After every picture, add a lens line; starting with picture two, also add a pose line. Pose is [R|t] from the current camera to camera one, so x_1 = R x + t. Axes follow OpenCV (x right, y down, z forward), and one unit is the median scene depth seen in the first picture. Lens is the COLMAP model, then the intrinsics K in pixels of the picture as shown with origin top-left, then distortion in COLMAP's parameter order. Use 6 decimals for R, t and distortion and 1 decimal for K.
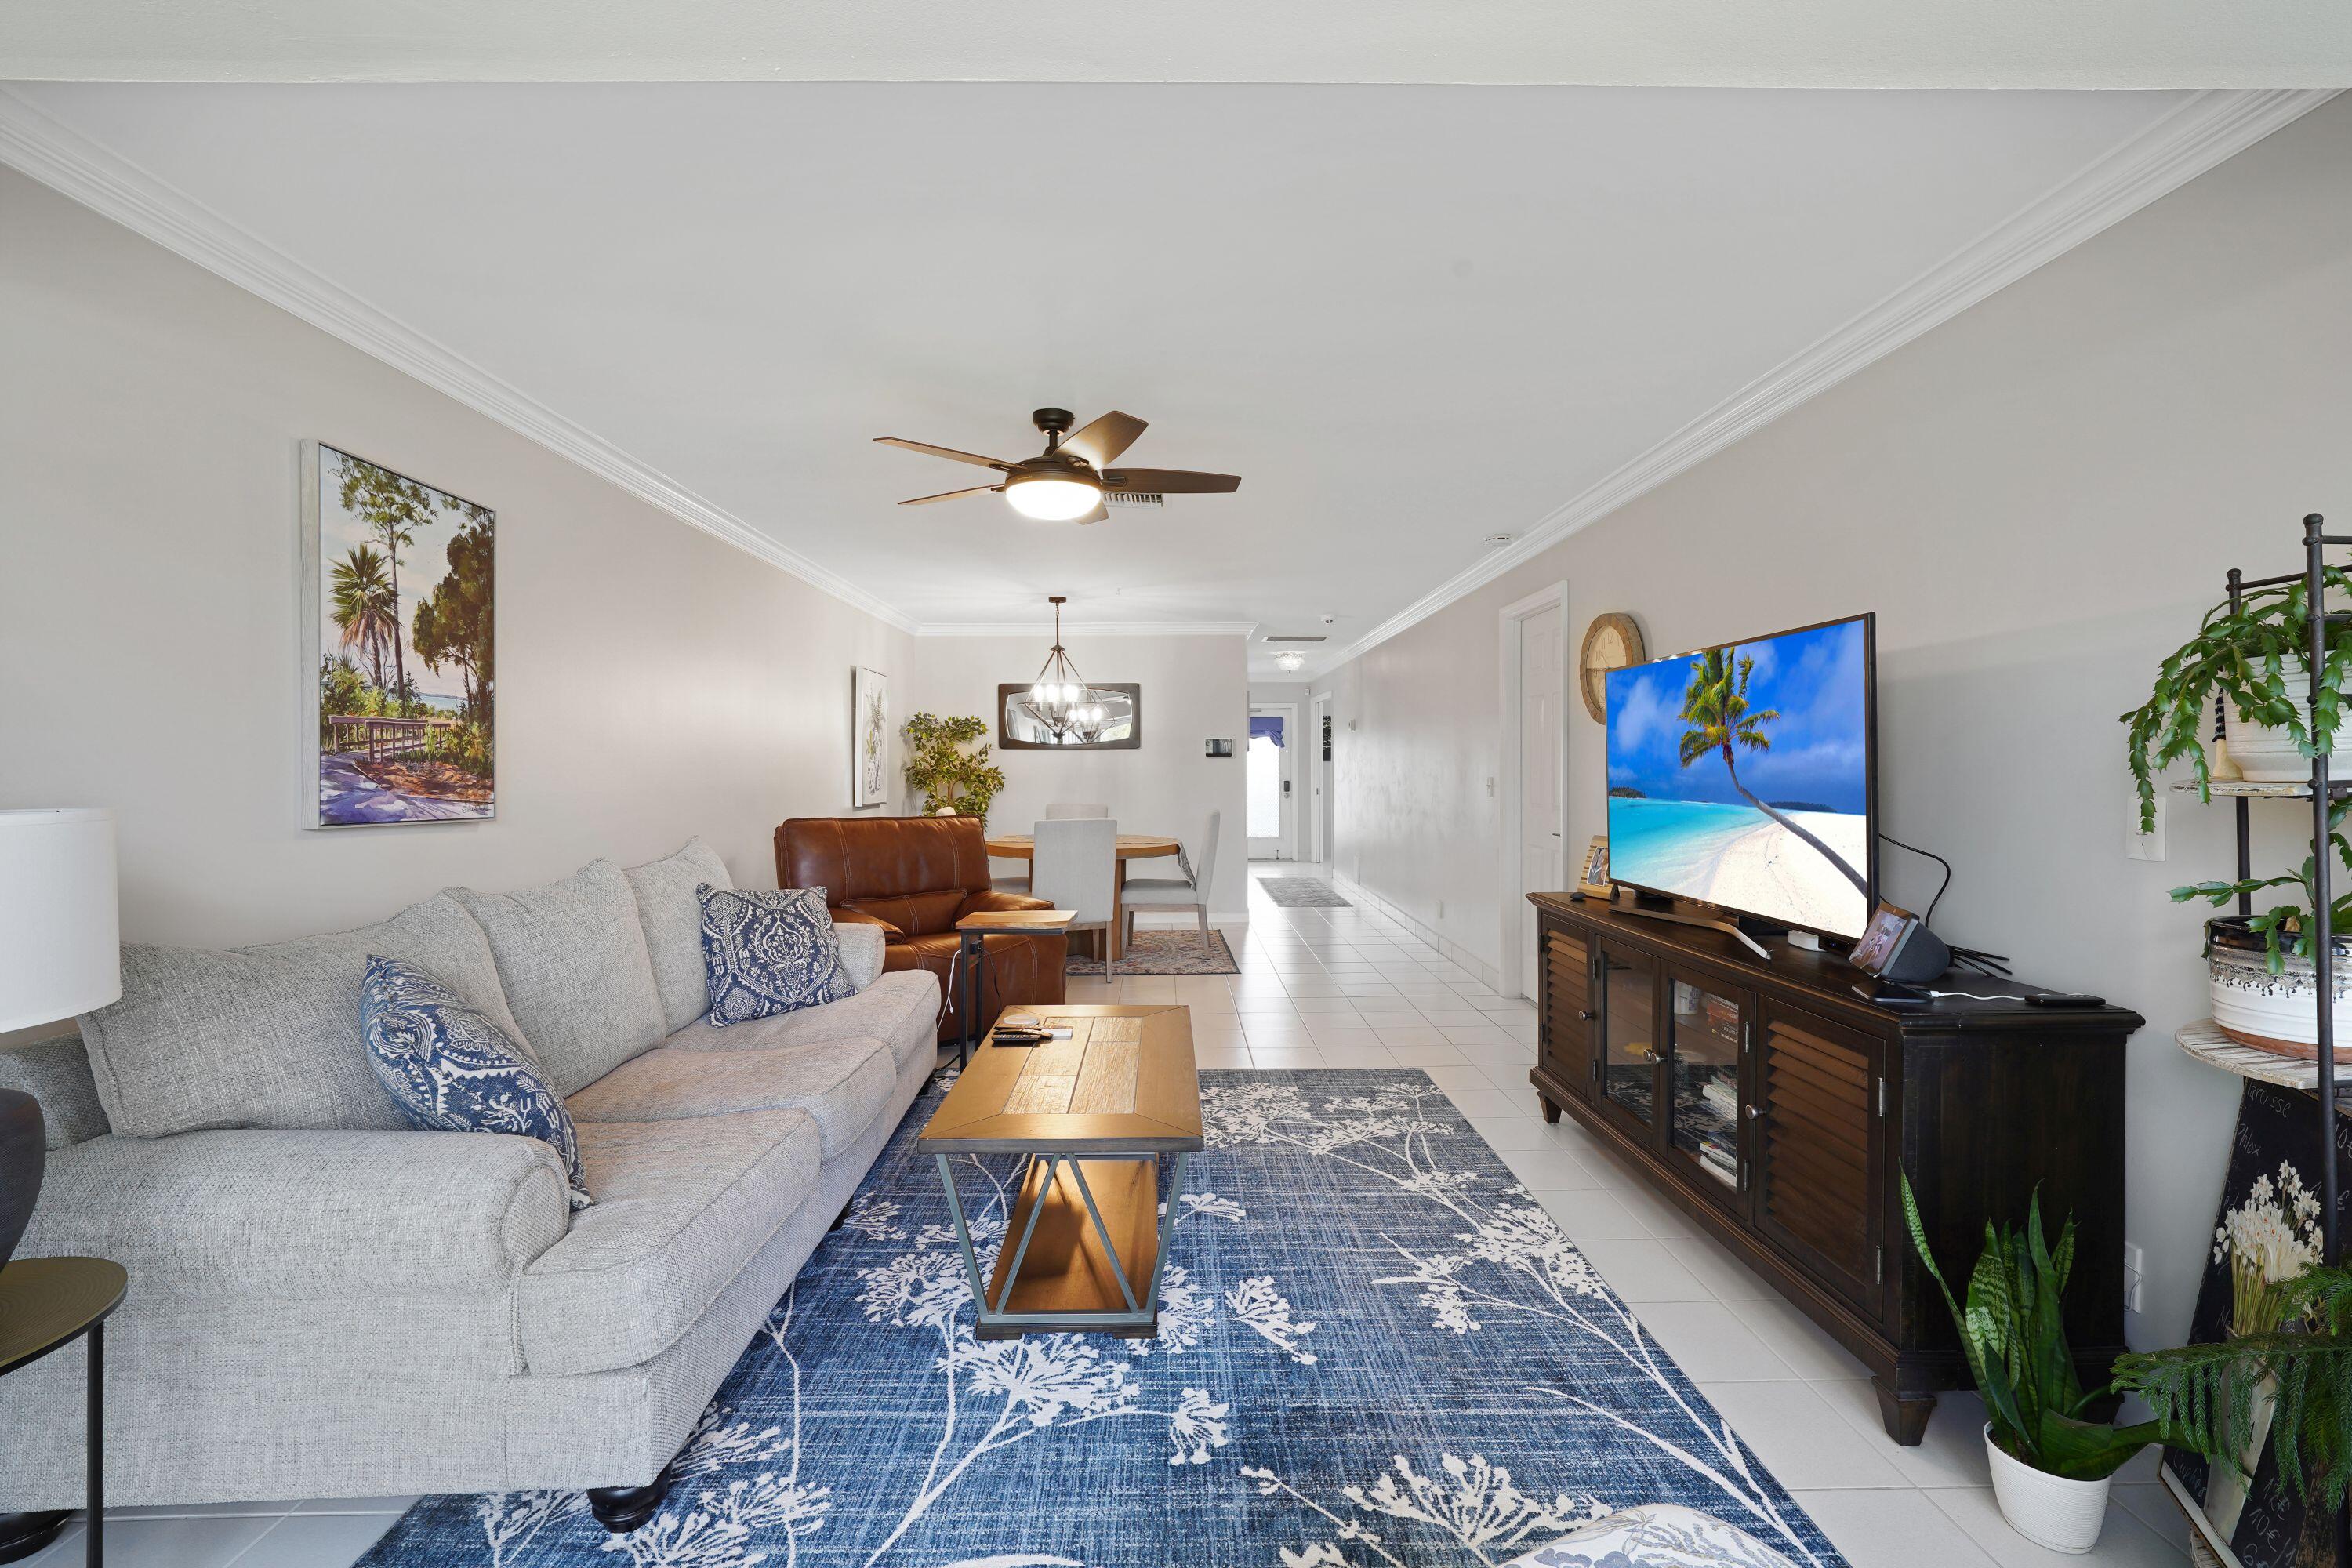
lens RADIAL K [[955.3, 0, 1251.3], [0, 955.3, 750.2], [0, 0, 1]] dist [0.000475, -0.001704]
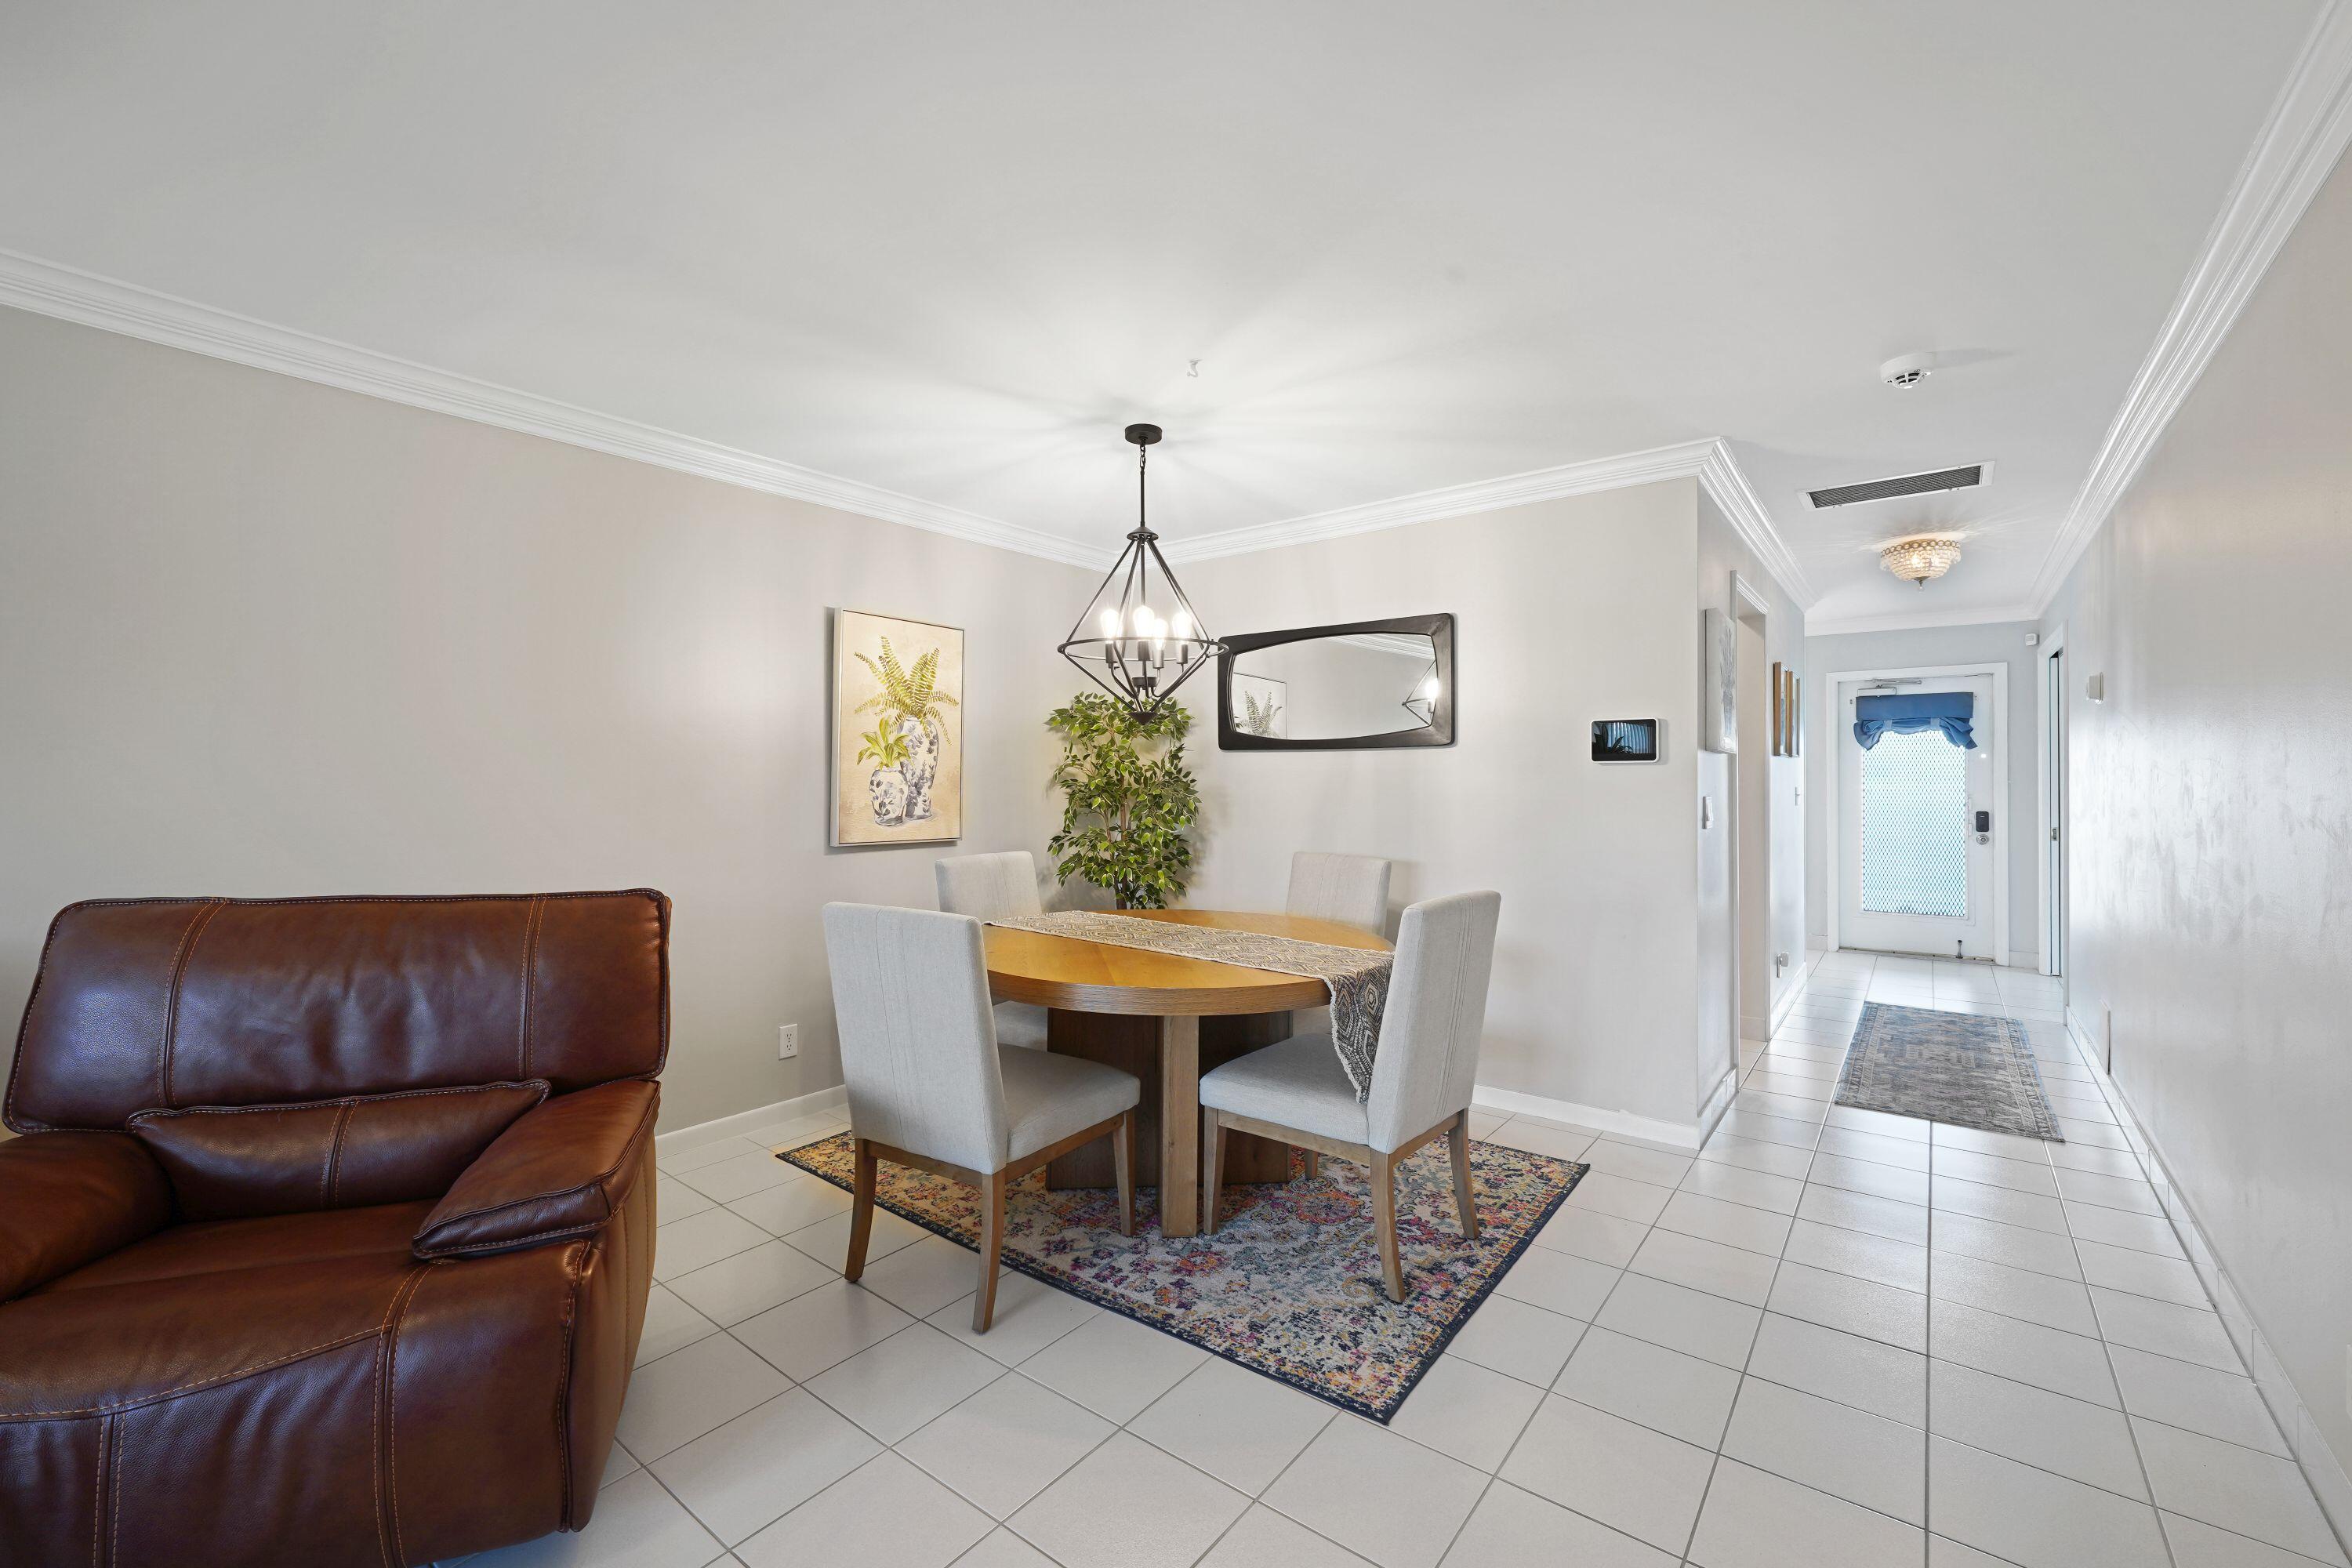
lens RADIAL K [[955.3, 0, 1264.0], [0, 955.3, 756.1], [0, 0, 1]] dist [0.000475, -0.001704]
pose [[0.762660, -0.012055, -0.646687, 0.131676], [0.006342, 0.999918, -0.011160, 0.008524], [0.646769, 0.004409, 0.762674, 0.579163]]
